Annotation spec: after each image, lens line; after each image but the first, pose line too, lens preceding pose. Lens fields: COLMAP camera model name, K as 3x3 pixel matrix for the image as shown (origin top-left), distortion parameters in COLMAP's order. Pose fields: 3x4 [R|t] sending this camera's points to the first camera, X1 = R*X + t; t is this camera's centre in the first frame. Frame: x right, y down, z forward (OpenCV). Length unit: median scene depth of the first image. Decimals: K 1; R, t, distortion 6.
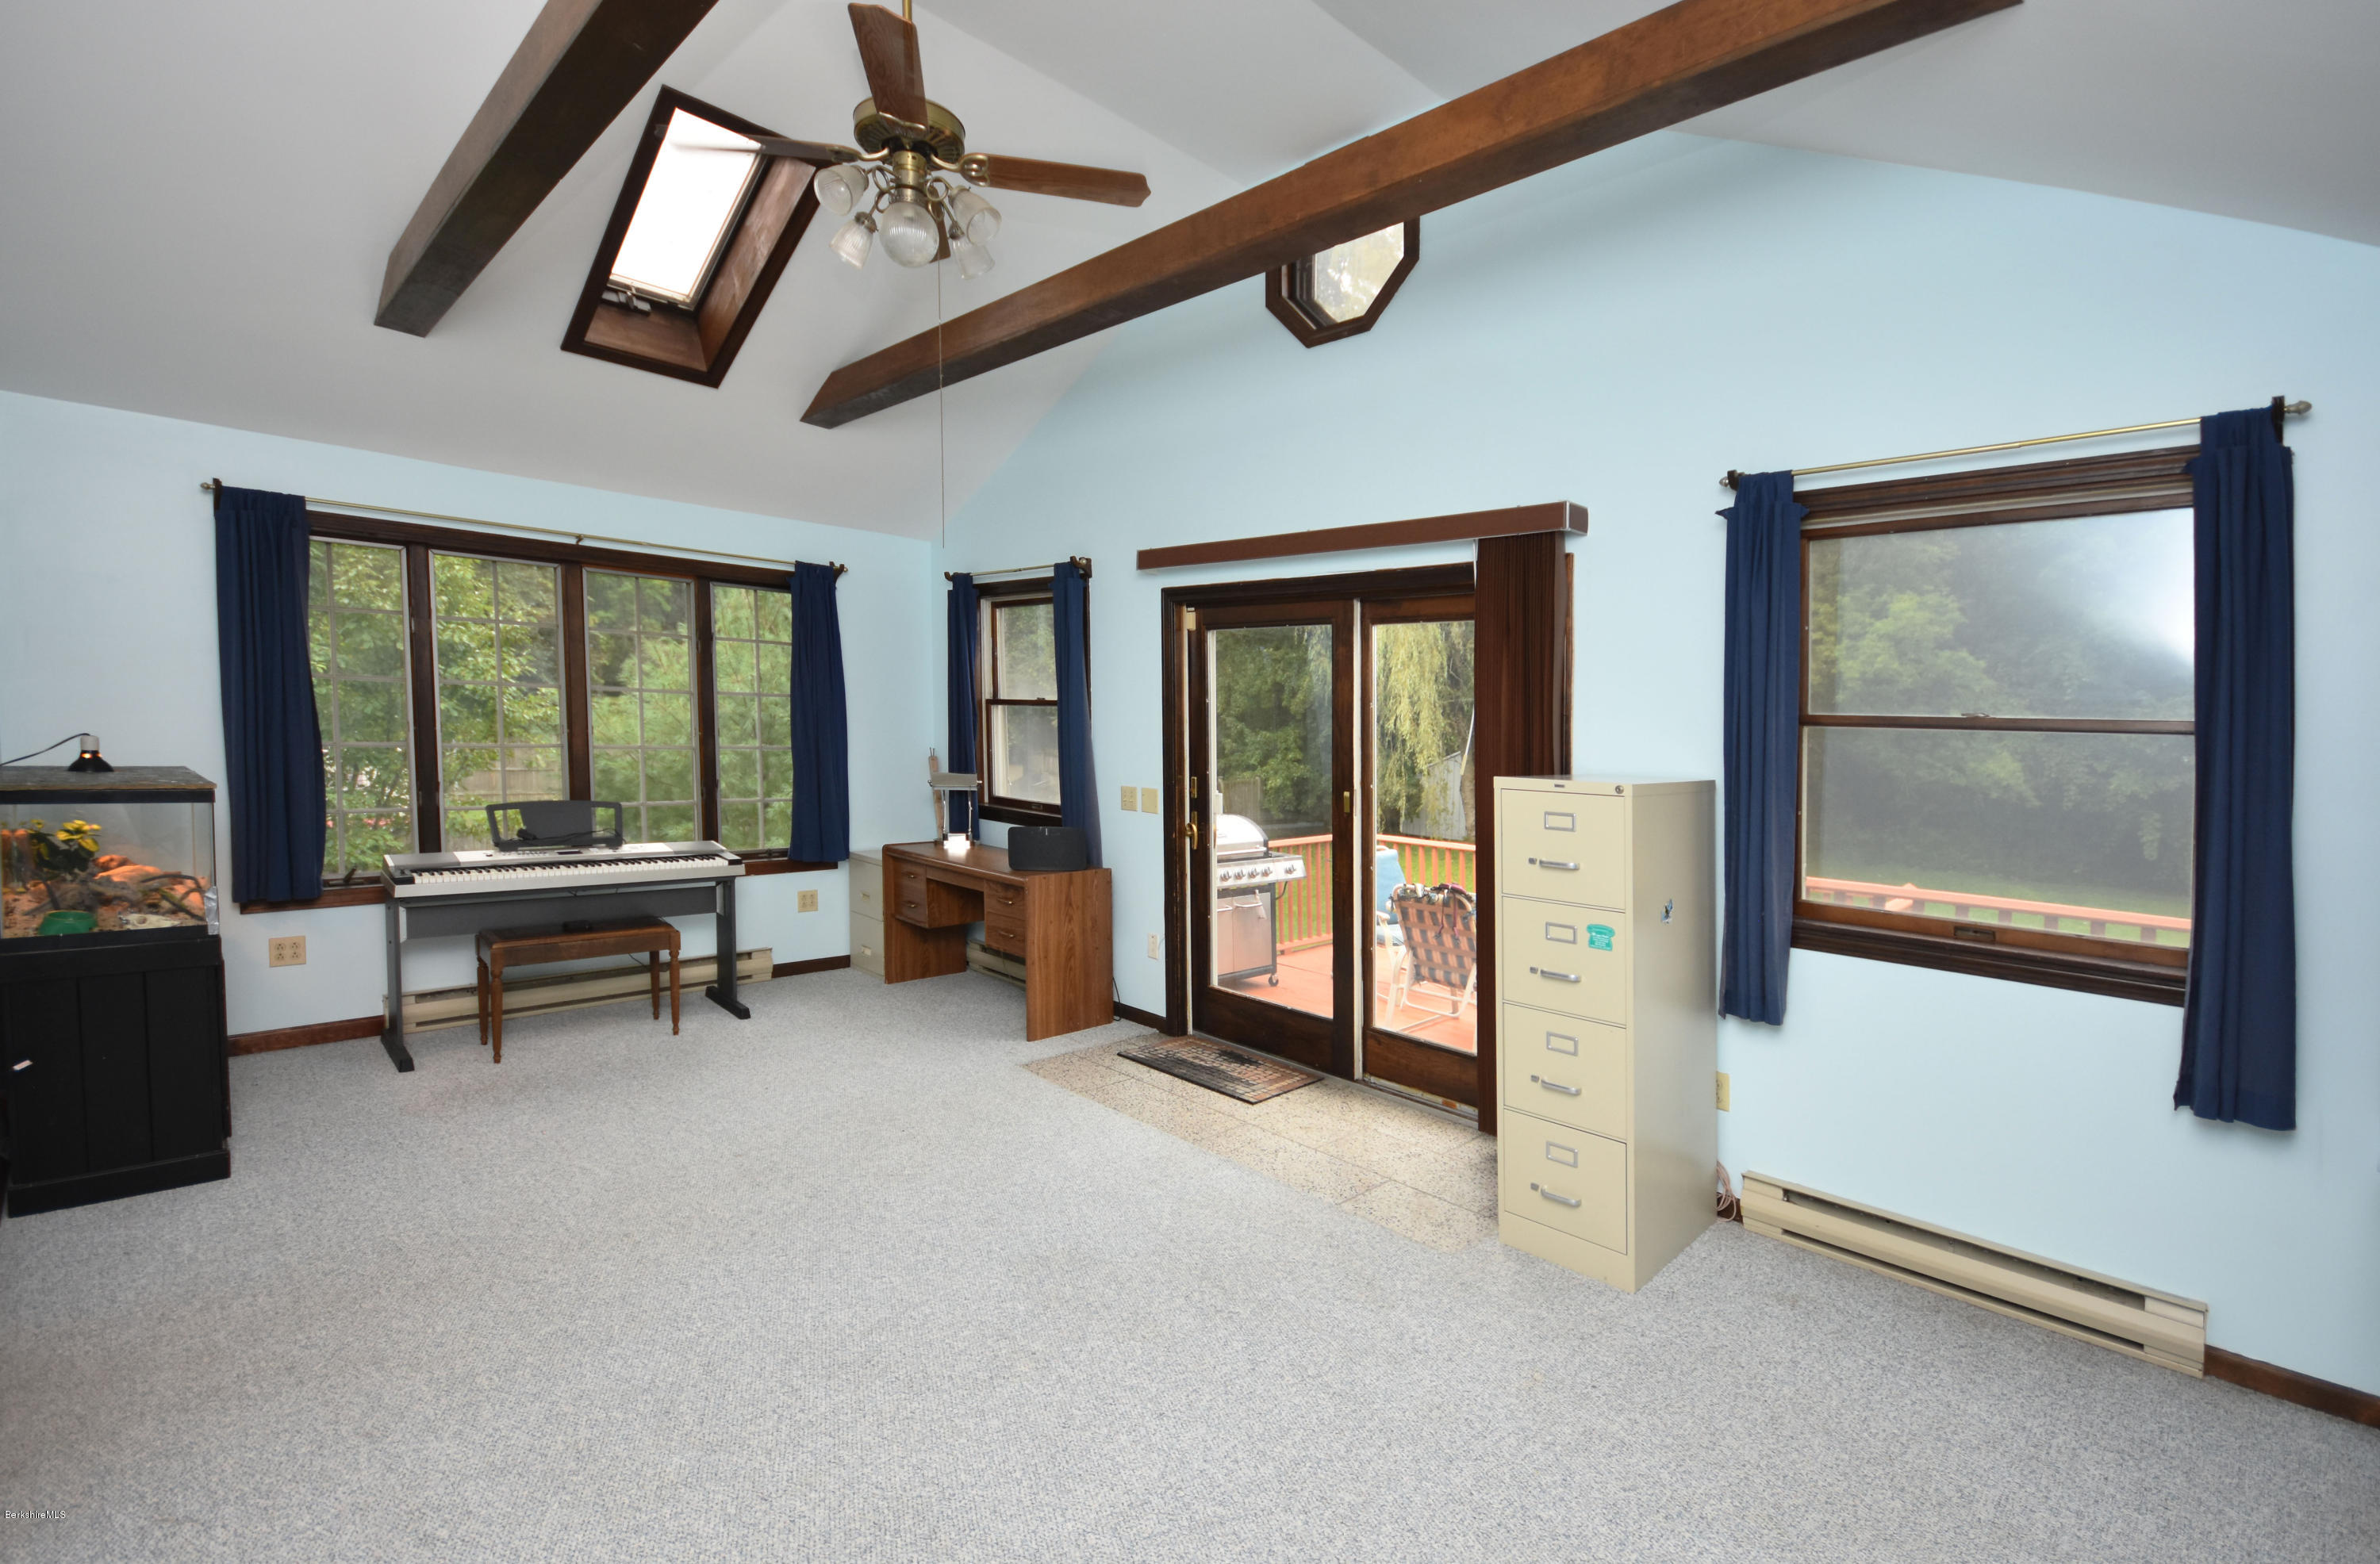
lens RADIAL K [[1080.1, 0, 1189.5], [0, 1080.1, 738.1], [0, 0, 1]] dist [0.001552, -0.000196]
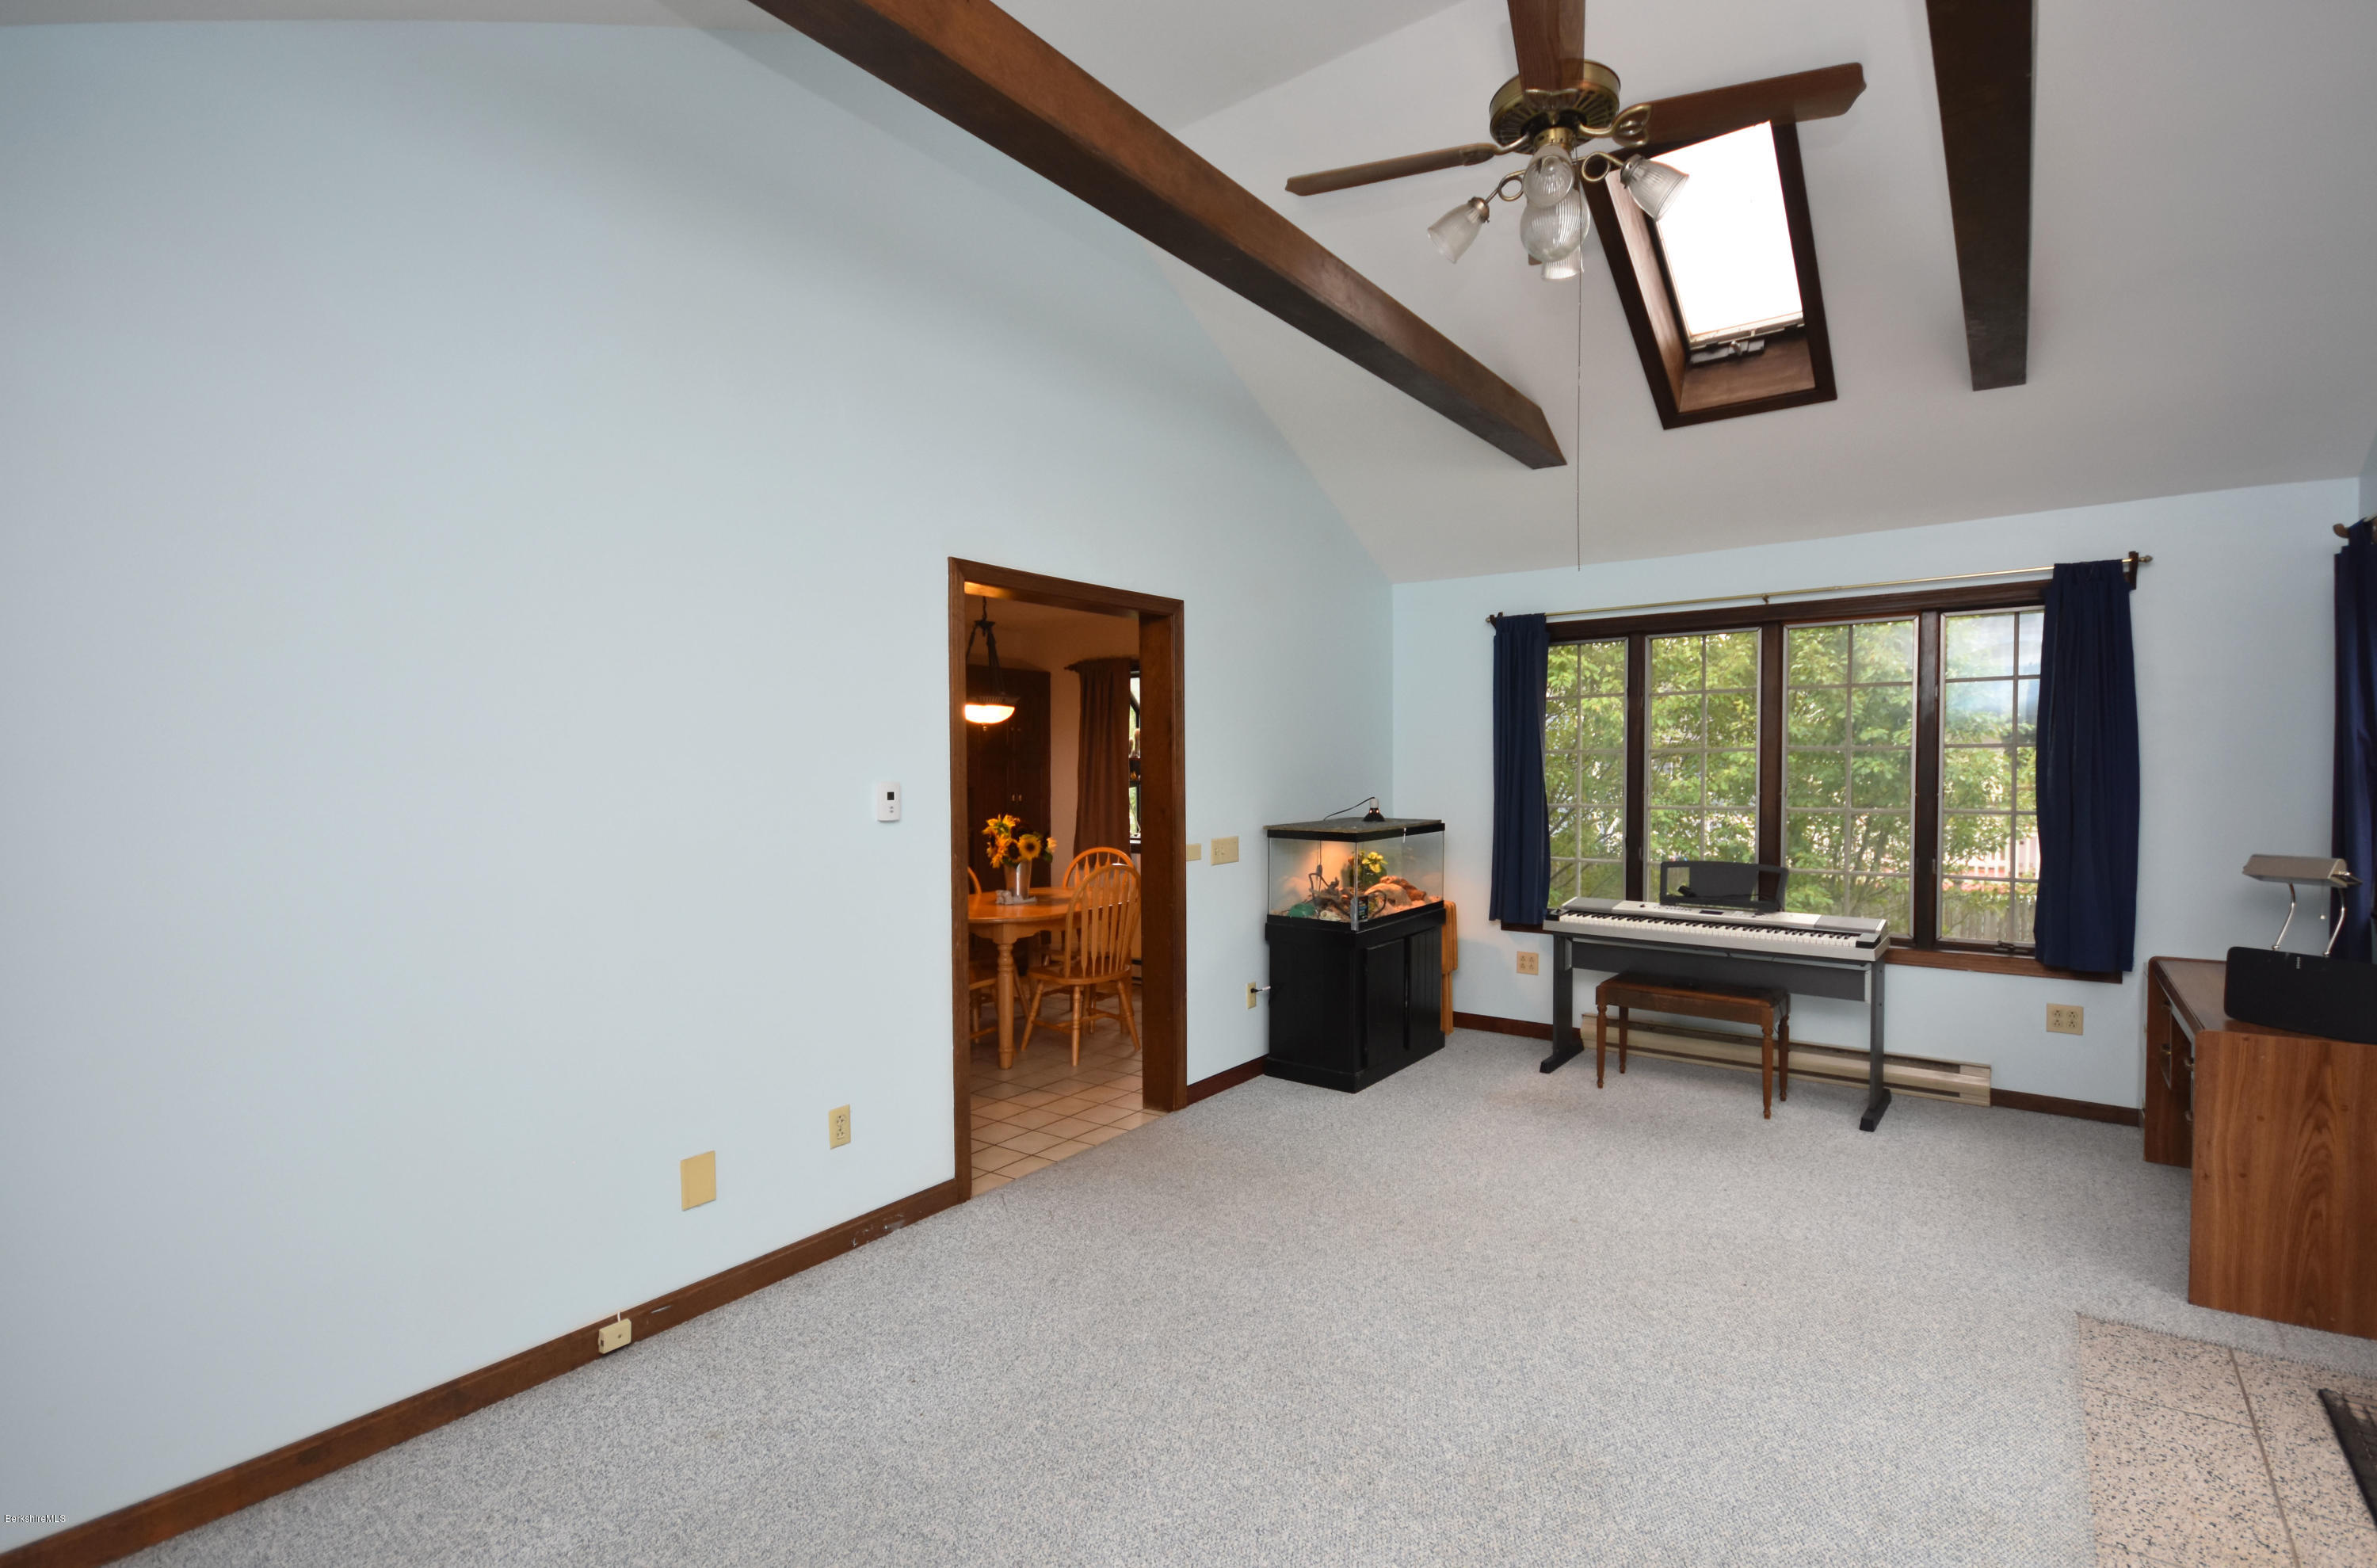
lens RADIAL K [[1065.7, 0, 1190.6], [0, 1065.7, 810.9], [0, 0, 1]] dist [0.025946, -0.016930]
pose [[0.154822, 0.004788, -0.987931, 0.355748], [-0.001565, 0.999988, 0.004601, 0.006168], [0.987941, 0.000833, 0.154828, 0.362894]]
